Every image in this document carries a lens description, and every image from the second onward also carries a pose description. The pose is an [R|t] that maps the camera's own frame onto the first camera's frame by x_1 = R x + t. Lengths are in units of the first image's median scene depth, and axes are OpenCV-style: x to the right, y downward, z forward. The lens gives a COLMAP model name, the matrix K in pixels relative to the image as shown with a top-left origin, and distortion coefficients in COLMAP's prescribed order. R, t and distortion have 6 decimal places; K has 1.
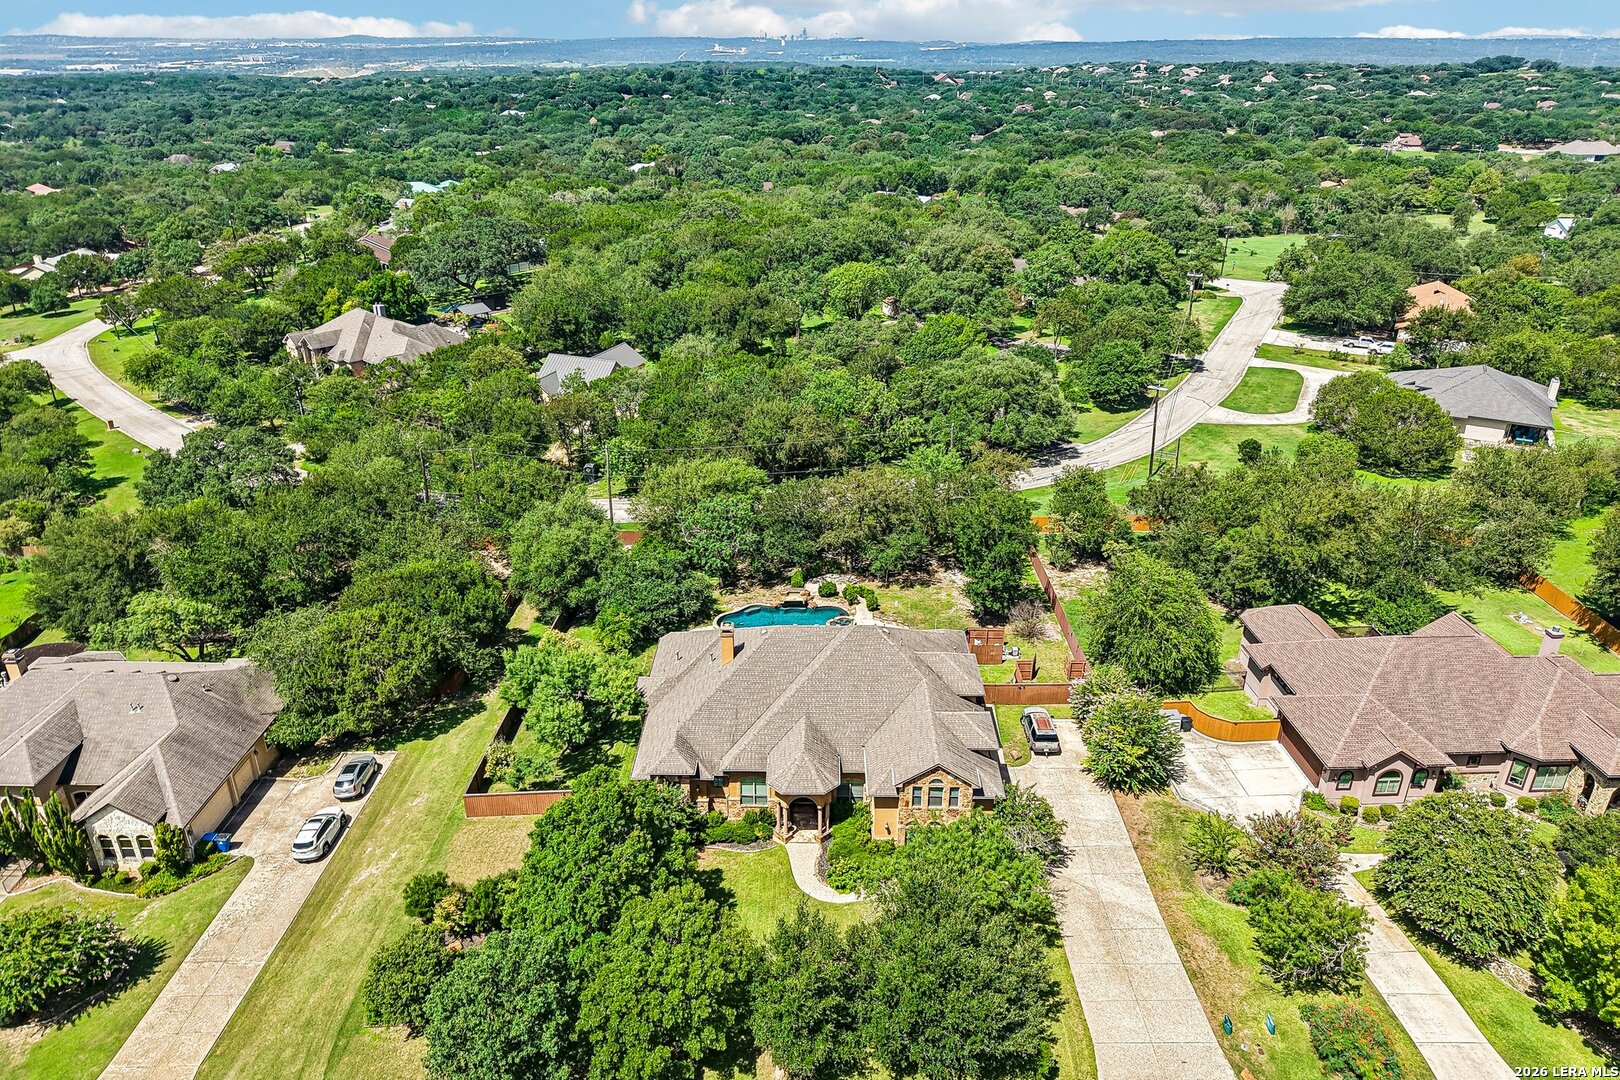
lens RADIAL K [[1080.7, 0, 805.8], [0, 1080.7, 545.3], [0, 0, 1]] dist [0.016186, -0.012202]
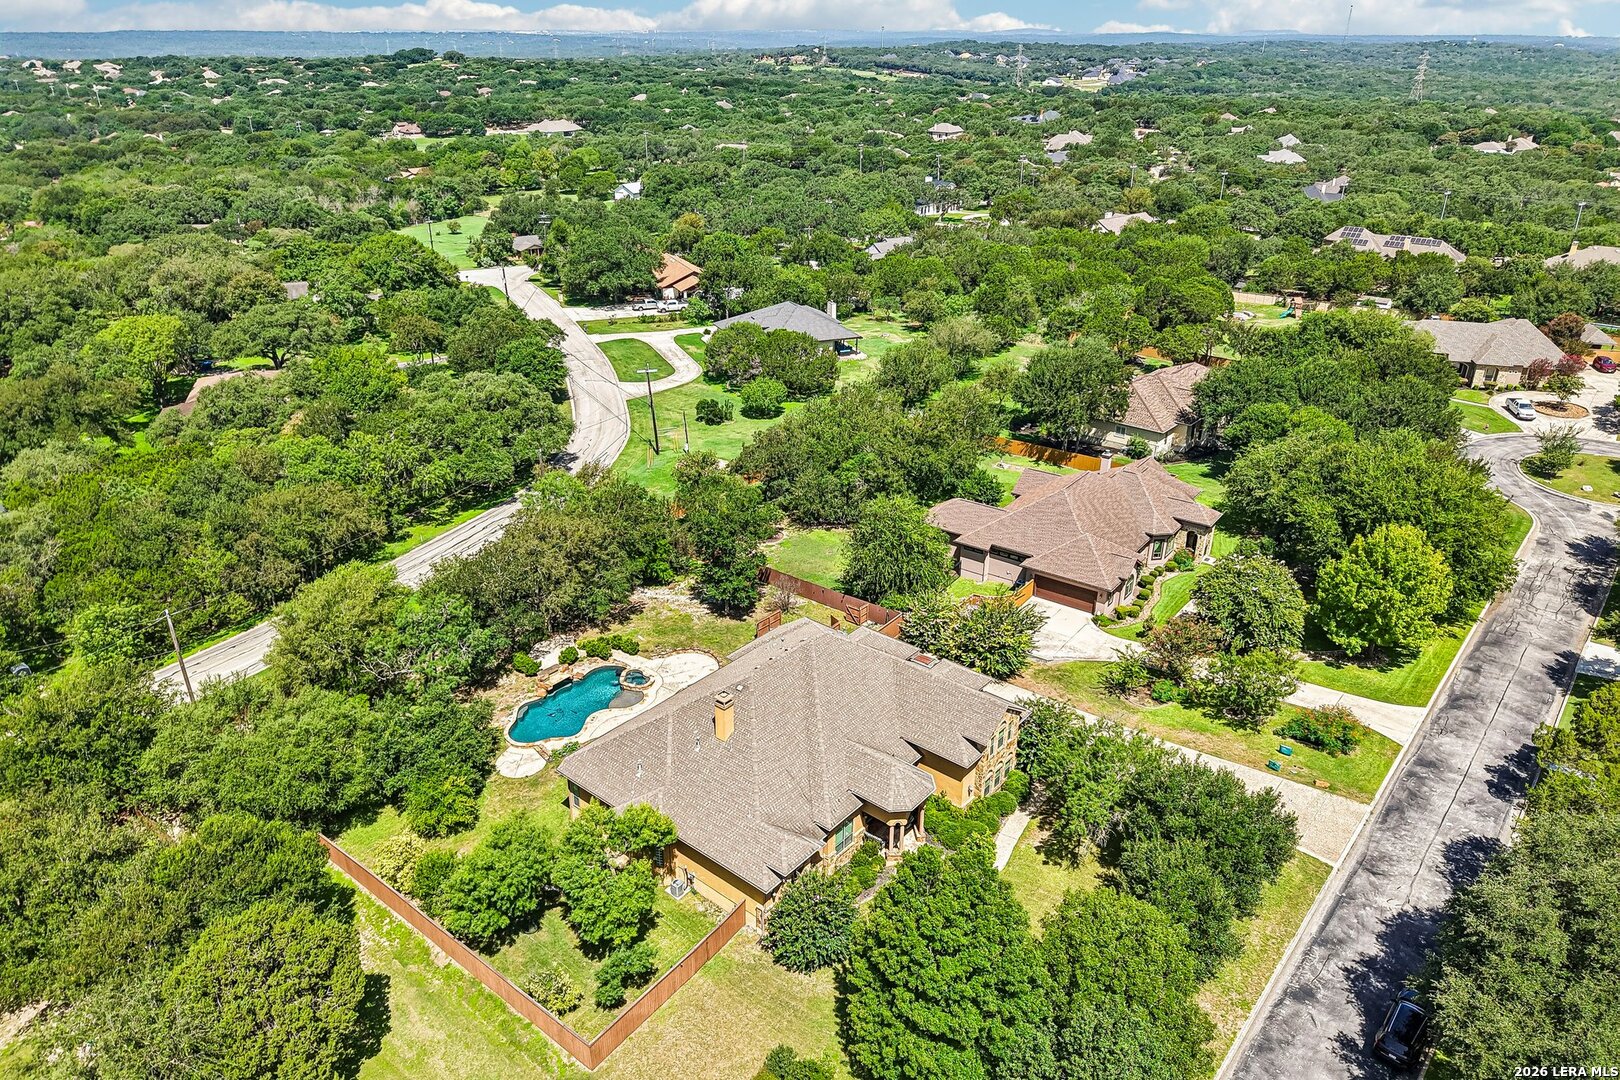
lens RADIAL K [[1083.4, 0, 812.7], [0, 1083.4, 533.9], [0, 0, 1]] dist [0.036391, -0.036705]
pose [[0.628944, -0.324092, 0.706678, -0.579791], [0.327858, 0.934756, 0.136897, -0.140911], [-0.704938, 0.145589, 0.694165, 0.286550]]
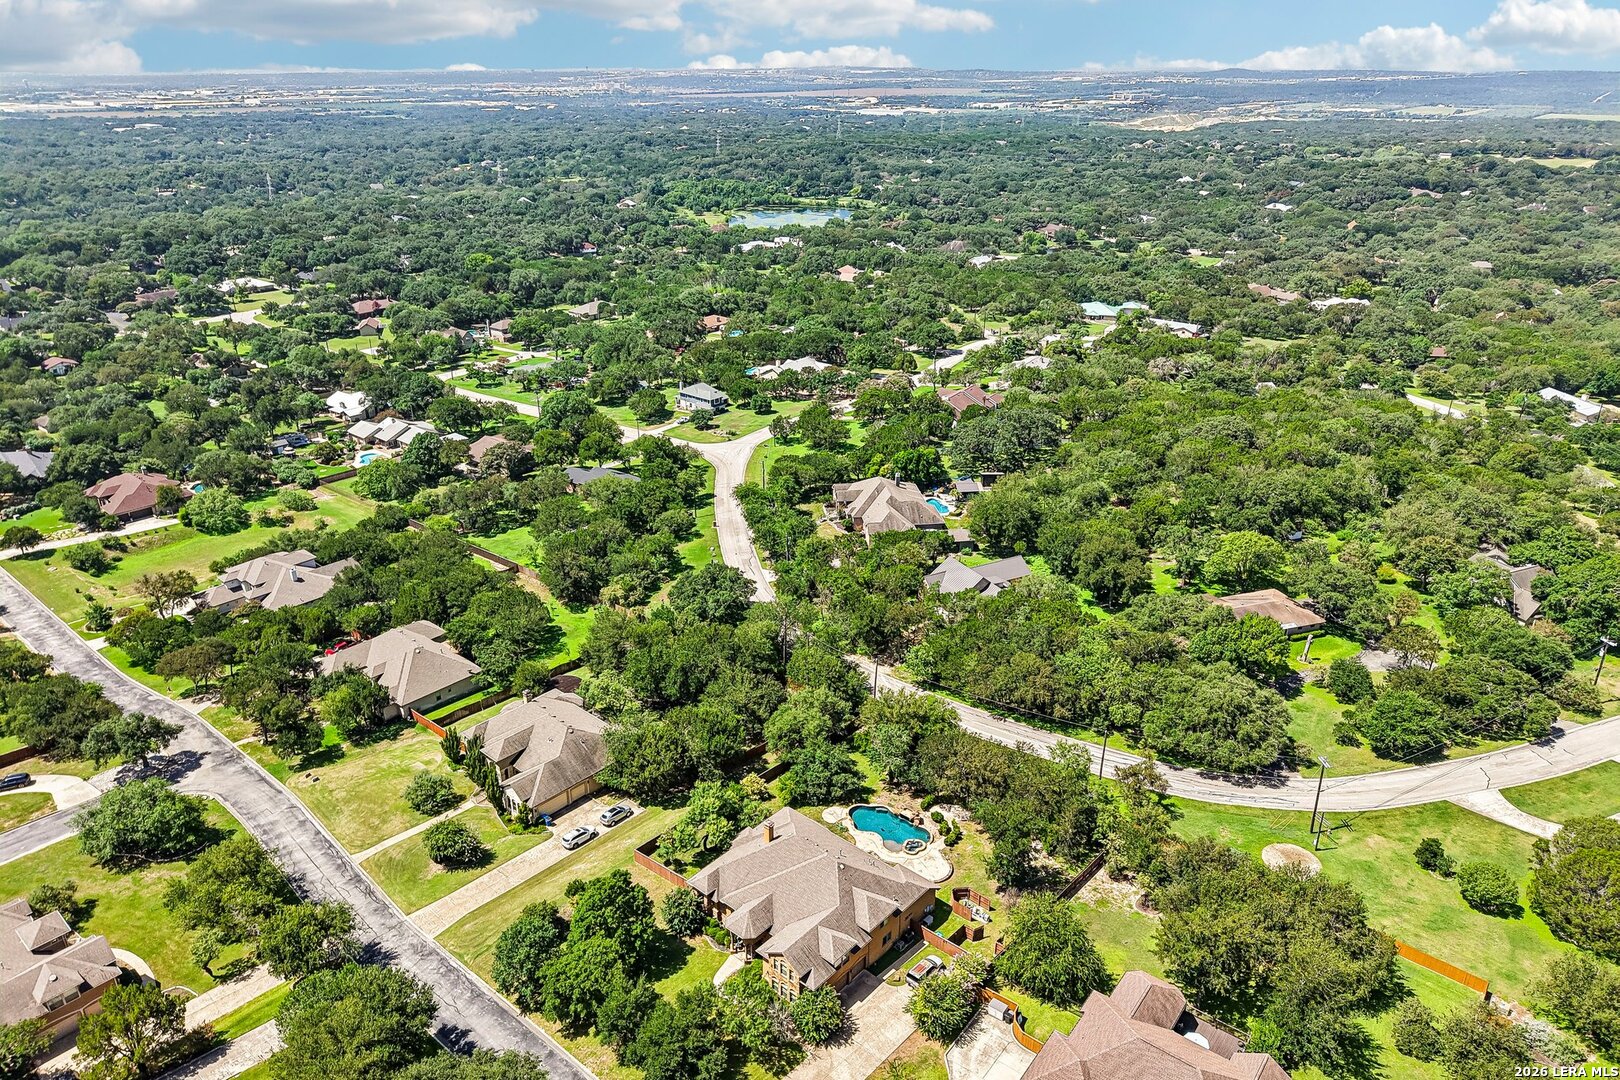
lens RADIAL K [[1080.7, 0, 805.8], [0, 1080.7, 545.3], [0, 0, 1]] dist [0.016186, -0.012202]
pose [[0.757263, 0.263842, -0.597444, 0.835951], [-0.275920, 0.958366, 0.073503, -0.465307], [0.591964, 0.109186, 0.798535, -0.374059]]
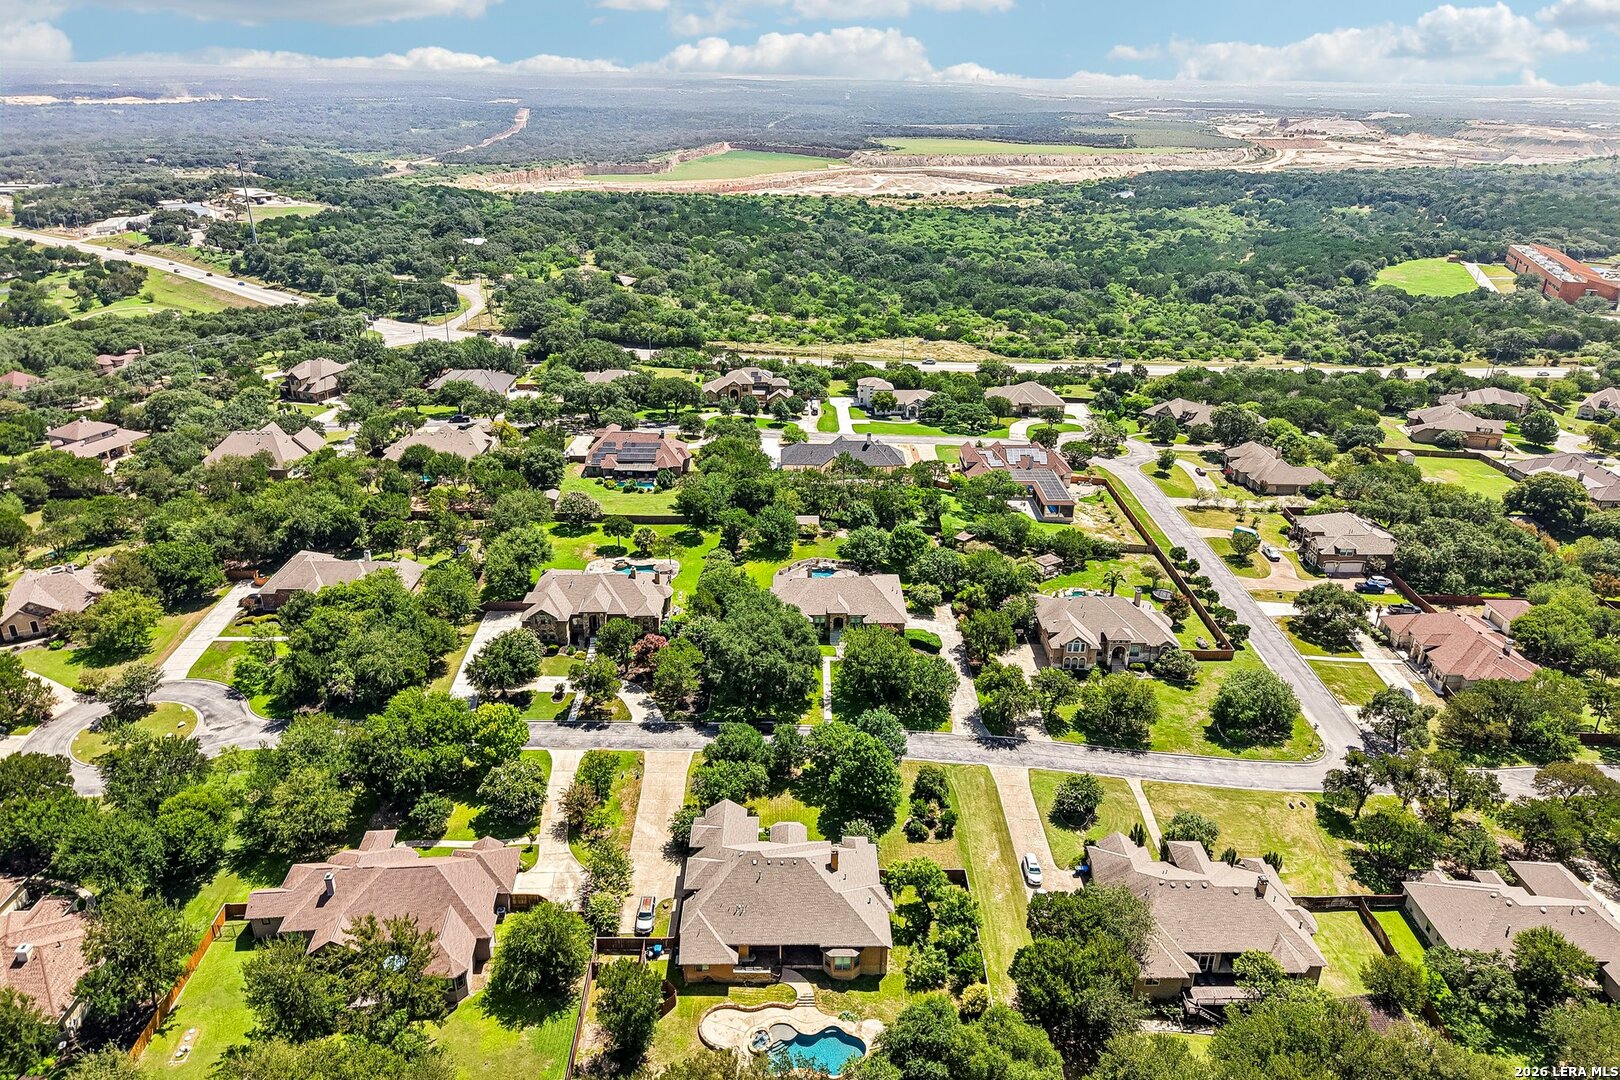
lens RADIAL K [[1083.4, 0, 812.7], [0, 1083.4, 533.9], [0, 0, 1]] dist [0.036391, -0.036705]
pose [[-0.999388, 0.000157, -0.034979, 0.021518], [-0.026037, 0.664431, 0.746896, -1.453228], [0.023358, 0.747350, -0.664020, 1.666537]]
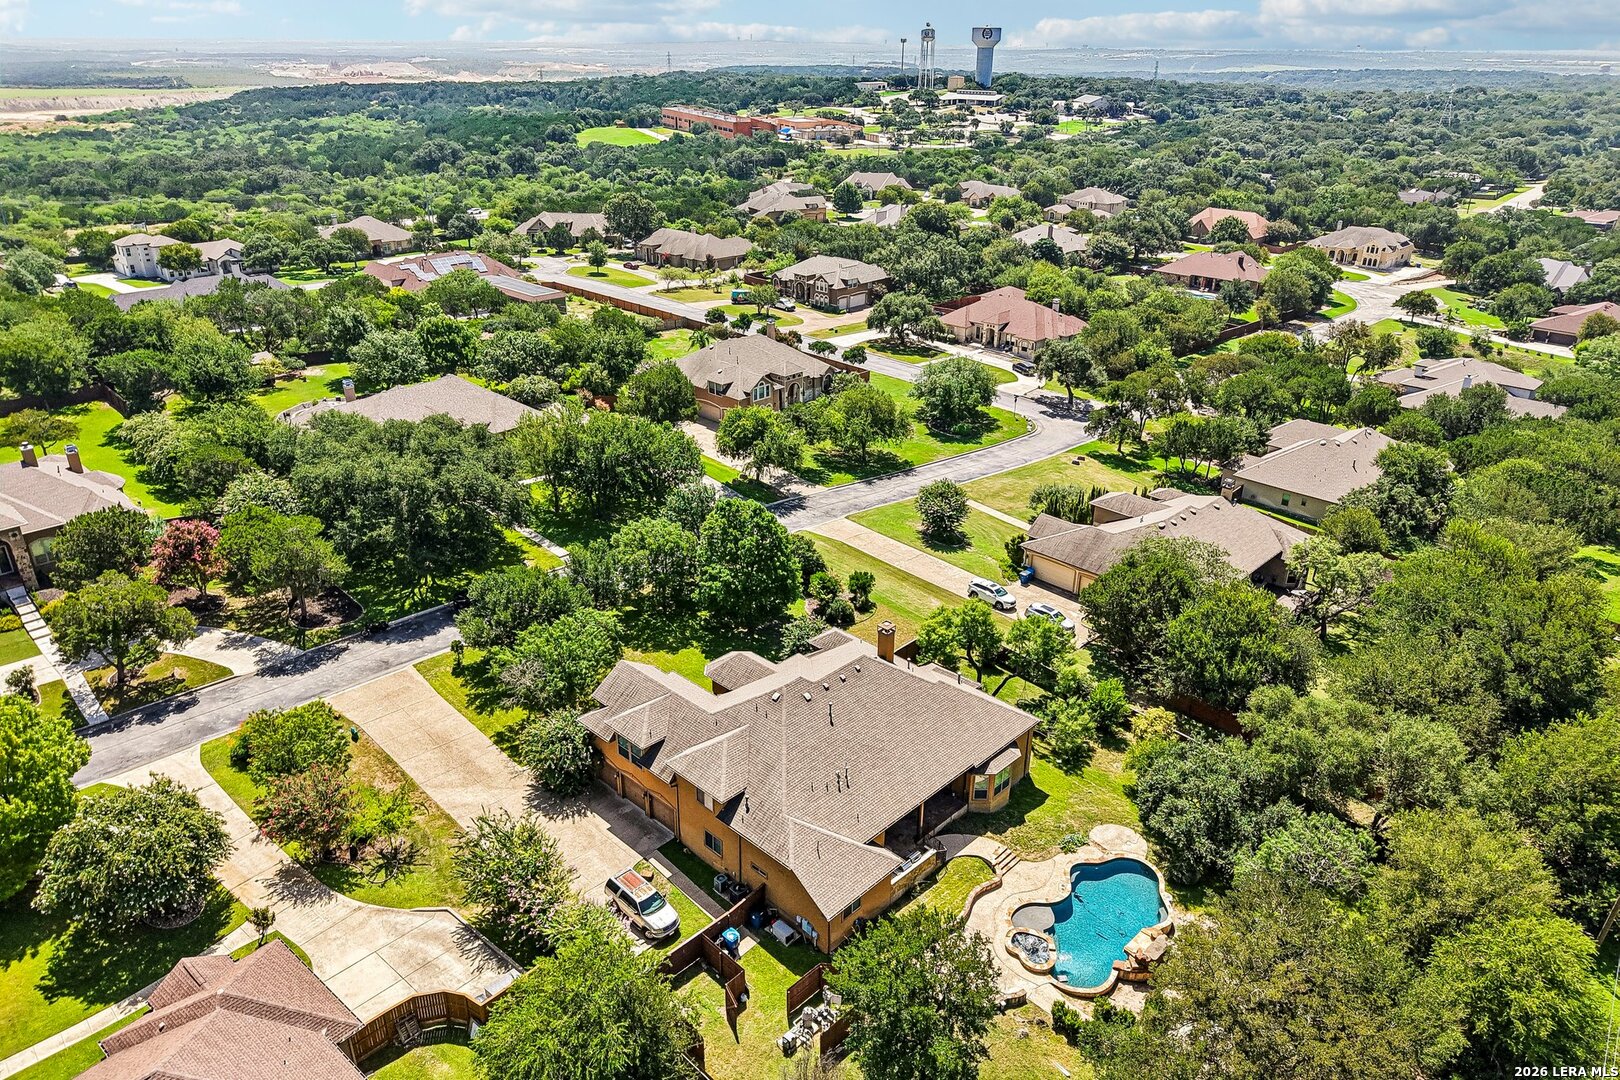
lens RADIAL K [[1080.7, 0, 805.8], [0, 1080.7, 545.3], [0, 0, 1]] dist [0.016186, -0.012202]
pose [[-0.687381, 0.301401, -0.660806, 0.575828], [-0.317296, 0.693797, 0.646505, -0.559209], [0.653323, 0.654066, -0.381269, 1.203963]]
